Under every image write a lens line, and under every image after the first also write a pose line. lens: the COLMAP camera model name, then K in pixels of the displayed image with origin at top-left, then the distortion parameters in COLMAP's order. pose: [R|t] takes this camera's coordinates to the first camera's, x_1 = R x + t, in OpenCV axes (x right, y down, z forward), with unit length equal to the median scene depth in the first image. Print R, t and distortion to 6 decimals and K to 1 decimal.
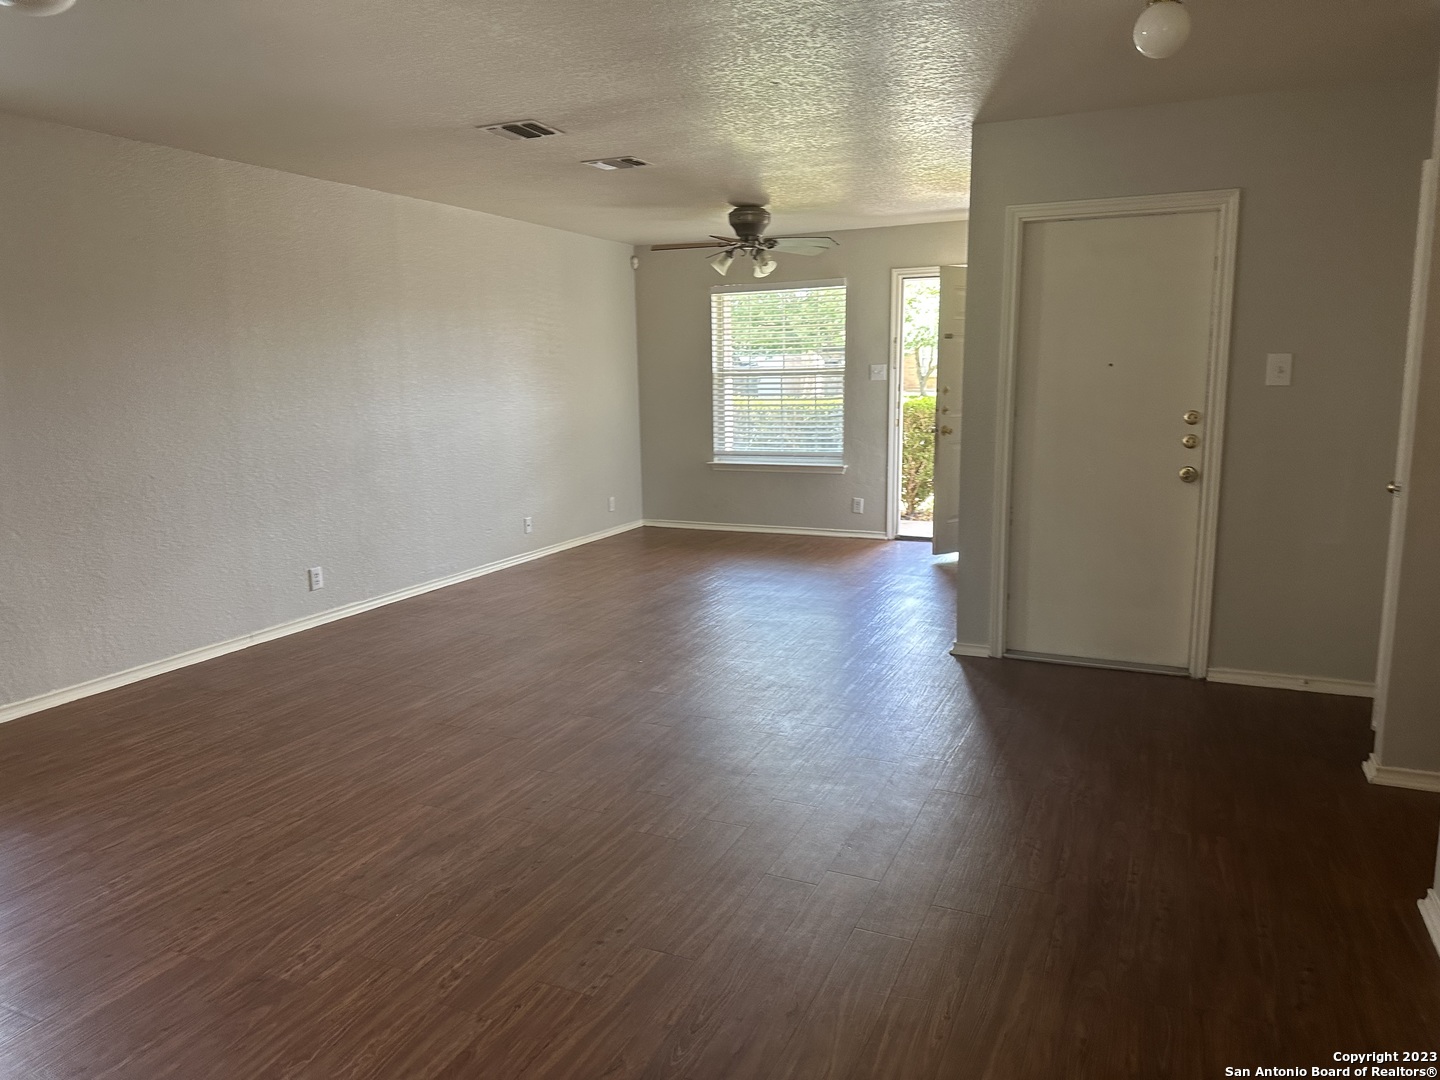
lens RADIAL K [[1005.1, 0, 728.8], [0, 1005.1, 530.6], [0, 0, 1]] dist [0.132604, -0.183329]
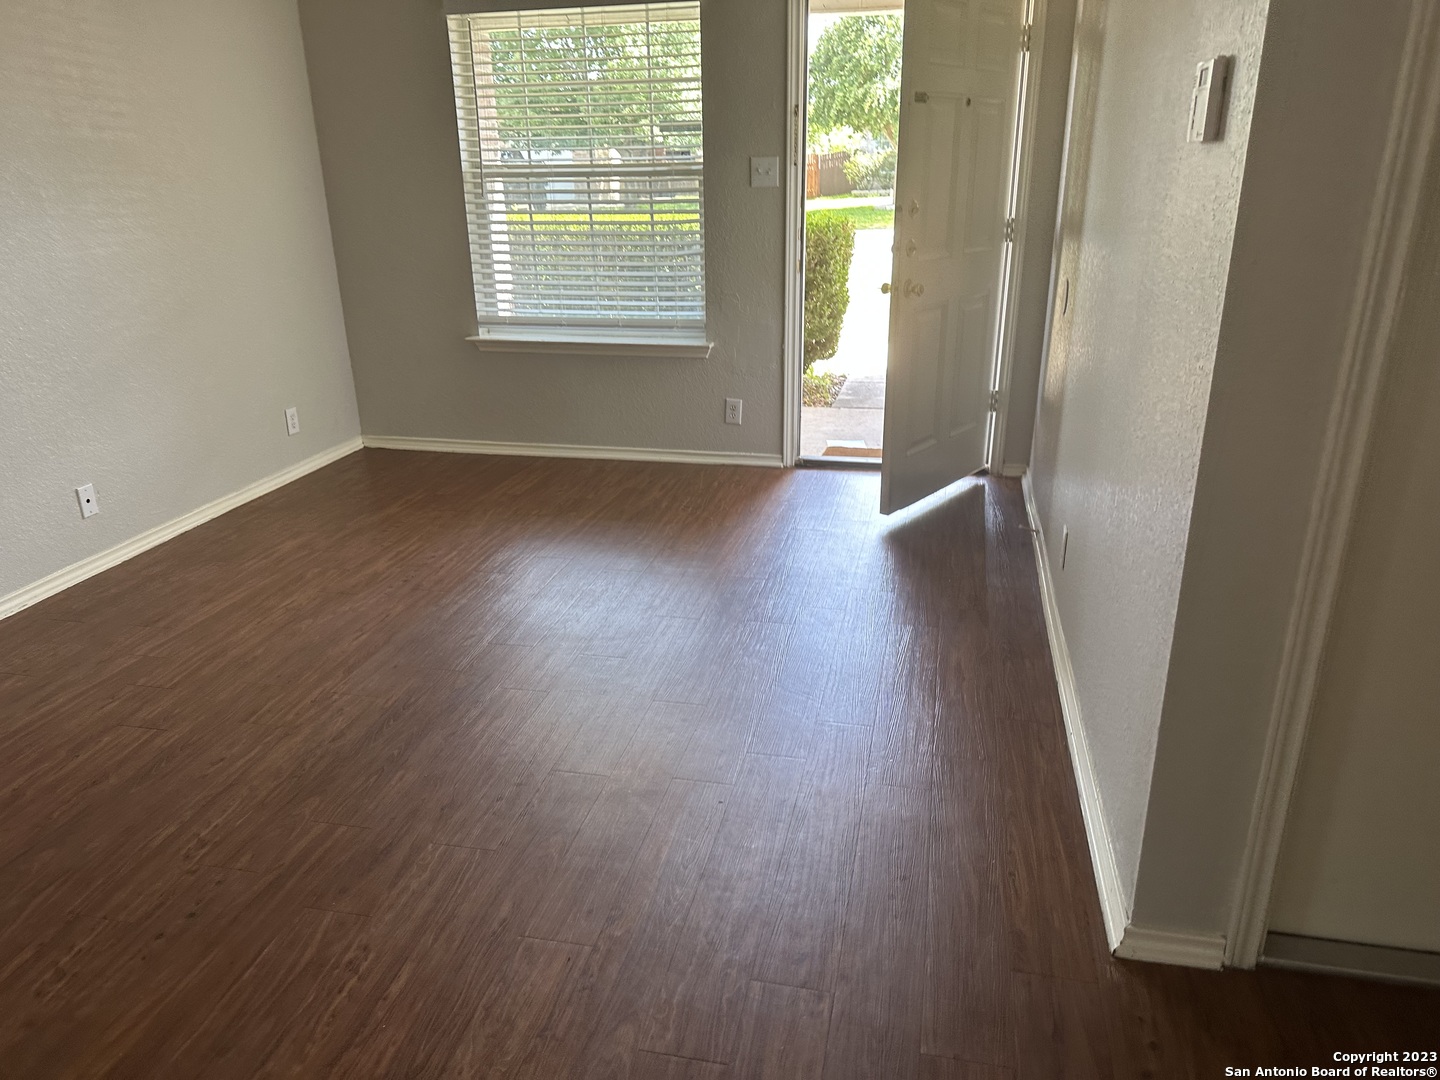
lens RADIAL K [[1003.4, 0, 726.0], [0, 1003.4, 551.6], [0, 0, 1]] dist [0.067073, -0.051304]
pose [[0.980572, -0.069160, 0.183562, 0.009744], [0.030624, 0.978283, 0.204997, -0.065822], [-0.193753, -0.195393, 0.961395, 0.419545]]
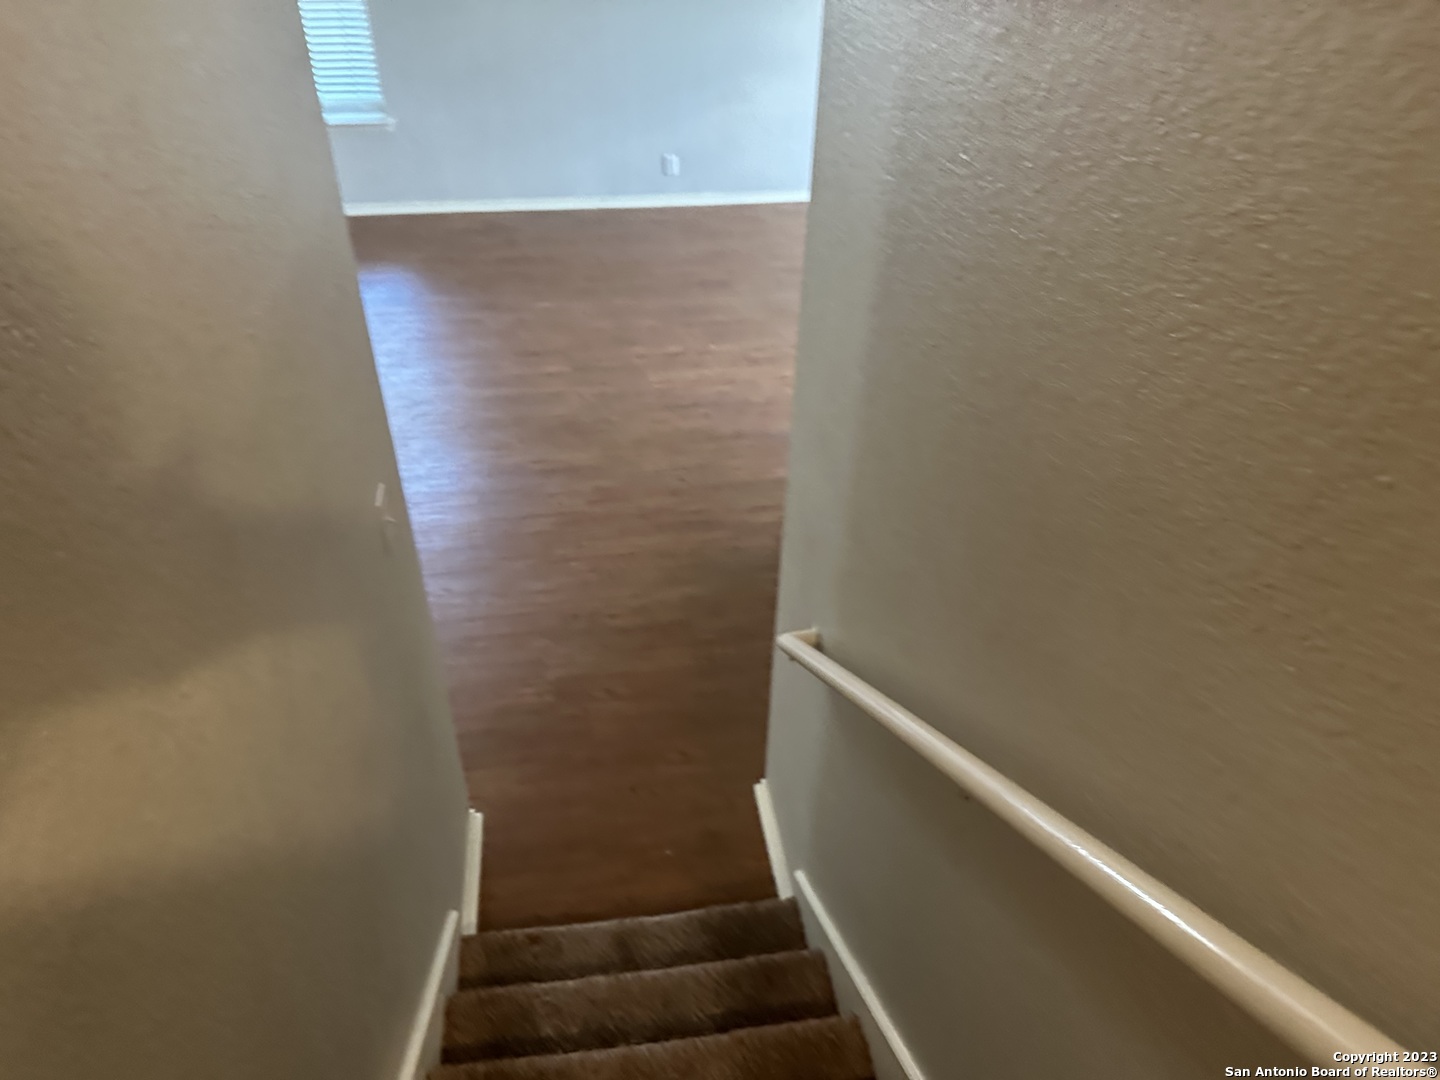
lens RADIAL K [[1005.1, 0, 728.8], [0, 1005.1, 530.6], [0, 0, 1]] dist [0.132604, -0.183329]
pose [[0.548028, 0.540827, -0.638100, 0.440856], [-0.170496, 0.819067, 0.547778, -0.188021], [0.818900, -0.191404, 0.541080, 0.221139]]
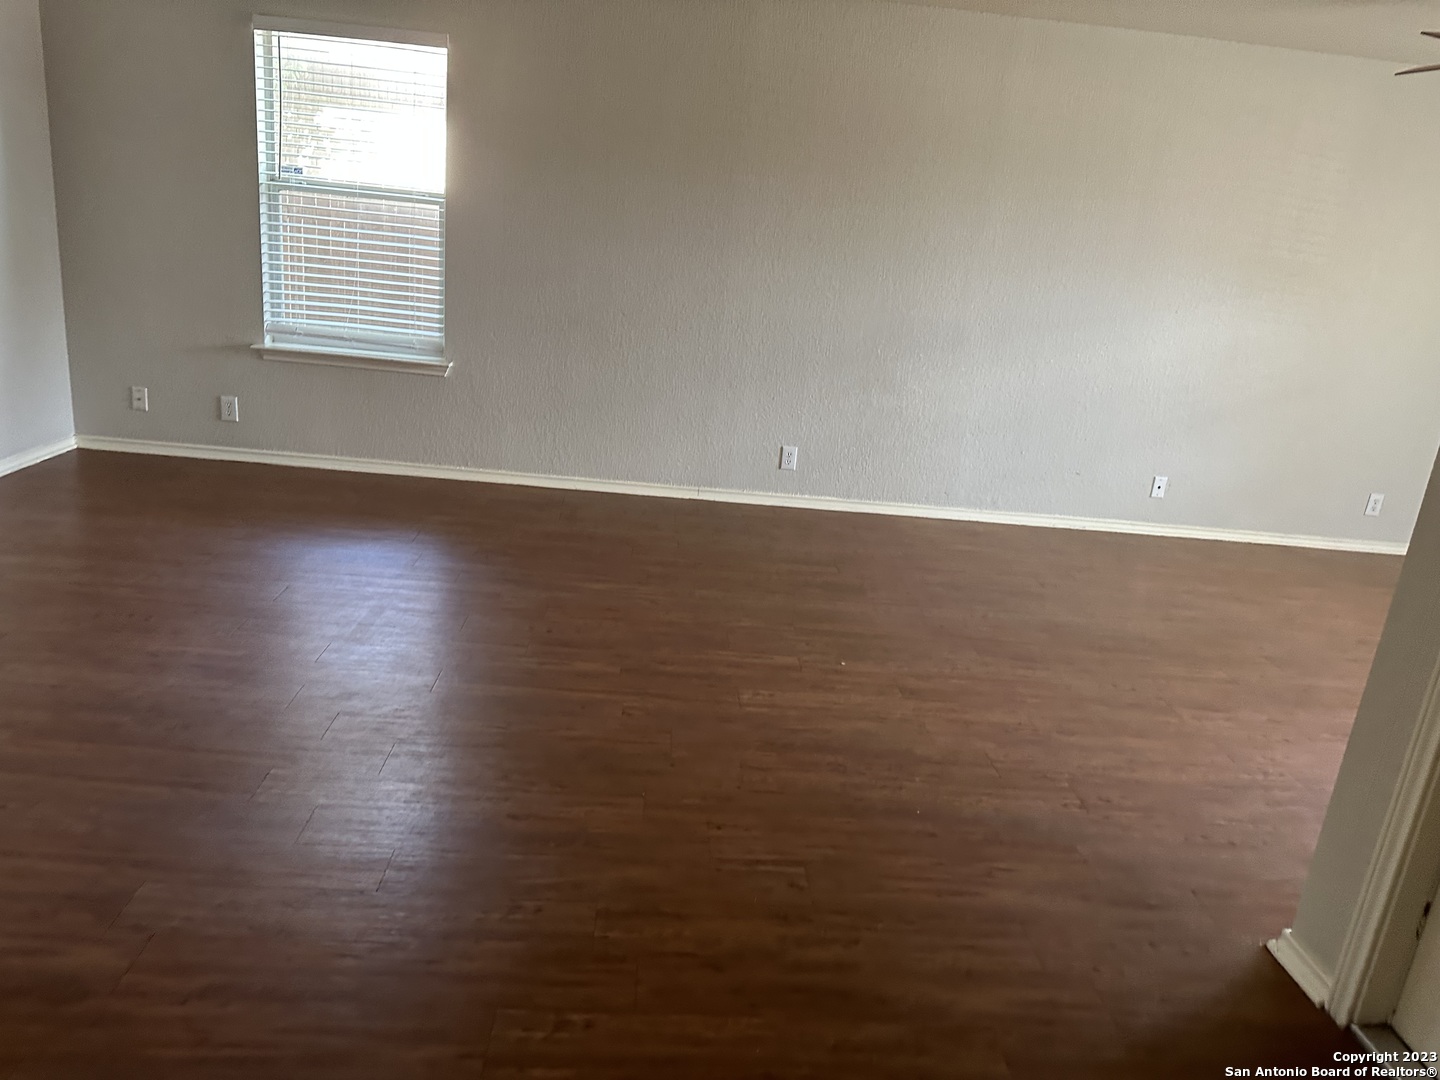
lens RADIAL K [[994.3, 0, 722.3], [0, 994.3, 523.4], [0, 0, 1]] dist [0.120058, -0.177830]
pose [[0.451669, 0.299220, -0.840513, 0.251471], [-0.242007, 0.947852, 0.207384, -0.049989], [0.858736, 0.109741, 0.500529, 0.339261]]
